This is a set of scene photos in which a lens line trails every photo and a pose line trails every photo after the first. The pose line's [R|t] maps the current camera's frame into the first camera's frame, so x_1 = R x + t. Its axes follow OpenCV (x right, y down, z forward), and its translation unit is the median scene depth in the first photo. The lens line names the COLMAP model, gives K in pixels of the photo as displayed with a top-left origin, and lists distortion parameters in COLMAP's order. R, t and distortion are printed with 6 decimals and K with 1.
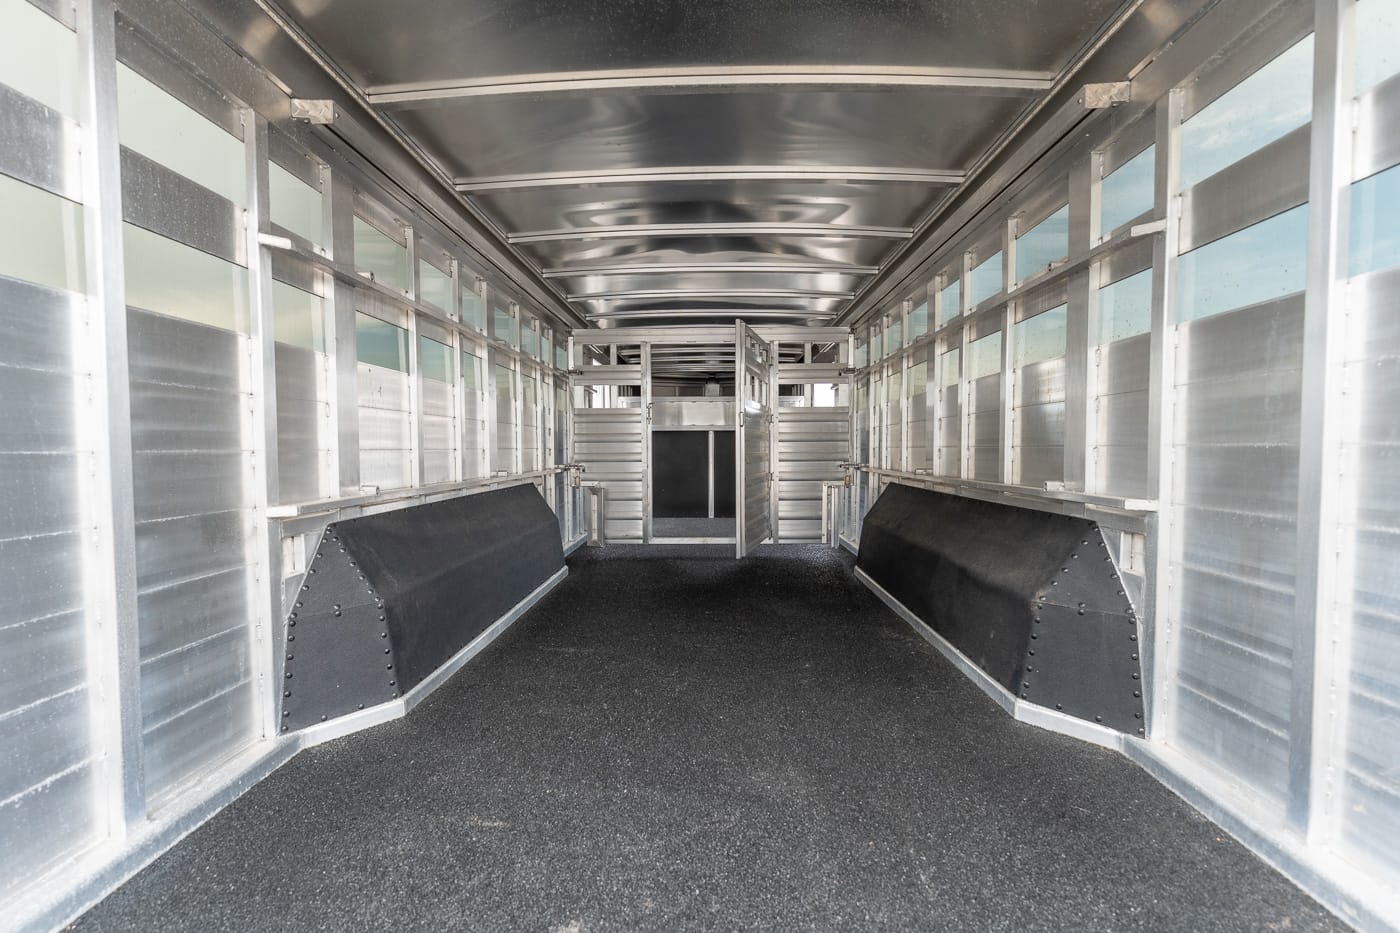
lens RADIAL K [[554.5, 0, 698.7], [0, 554.5, 466.8], [0, 0, 1]] dist [-0.000622, -0.000307]
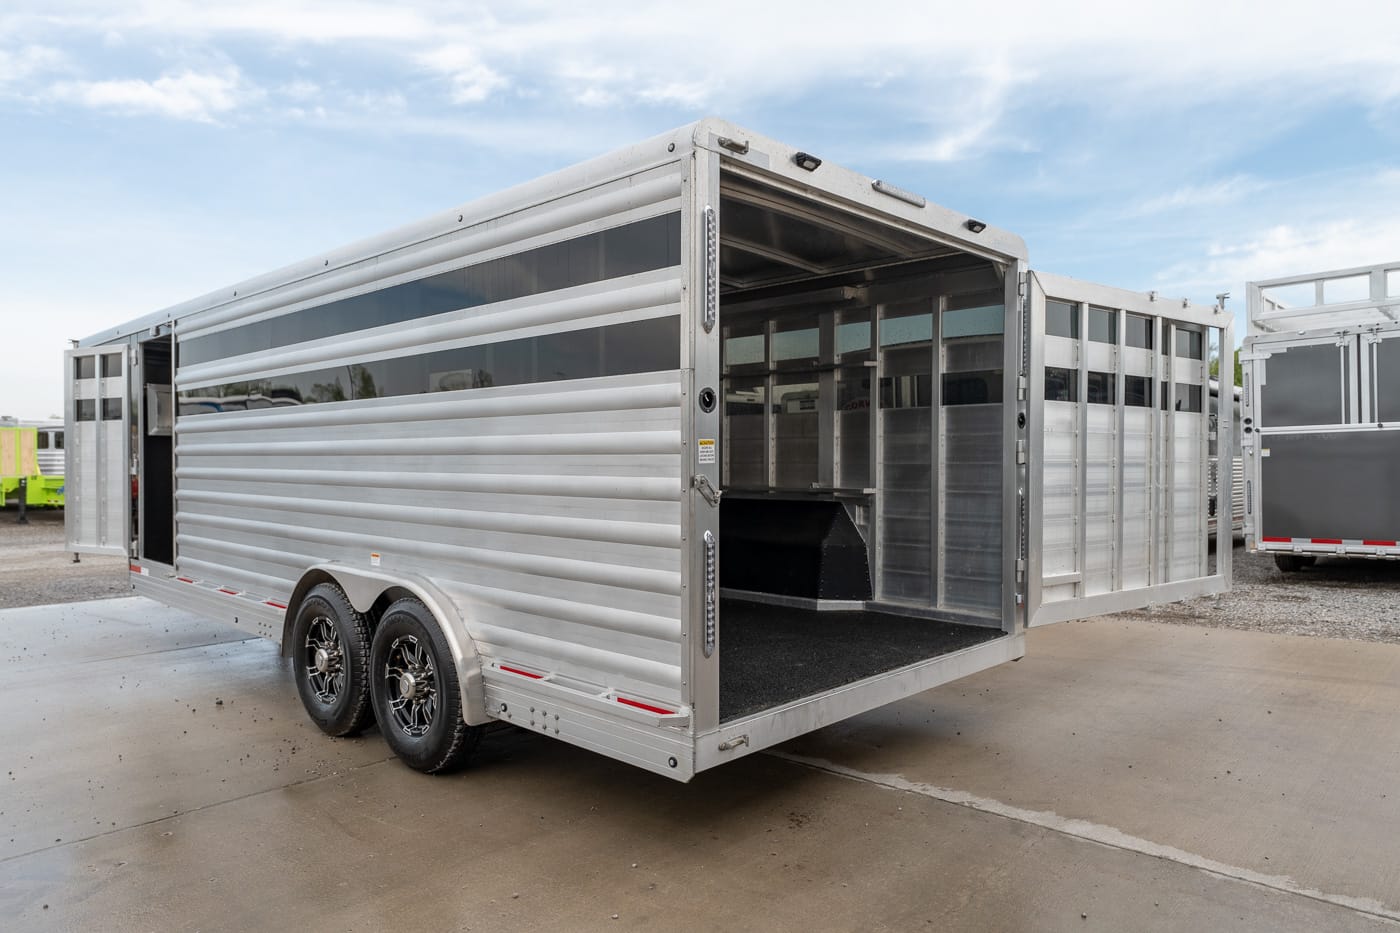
lens RADIAL K [[919.8, 0, 694.7], [0, 919.8, 467.7], [0, 0, 1]] dist [0.001625, -0.001997]
pose [[0.675059, -0.001180, 0.737763, -0.936568], [0.020684, 0.999636, -0.017328, 0.011197], [-0.737474, 0.026957, 0.674838, -0.371239]]
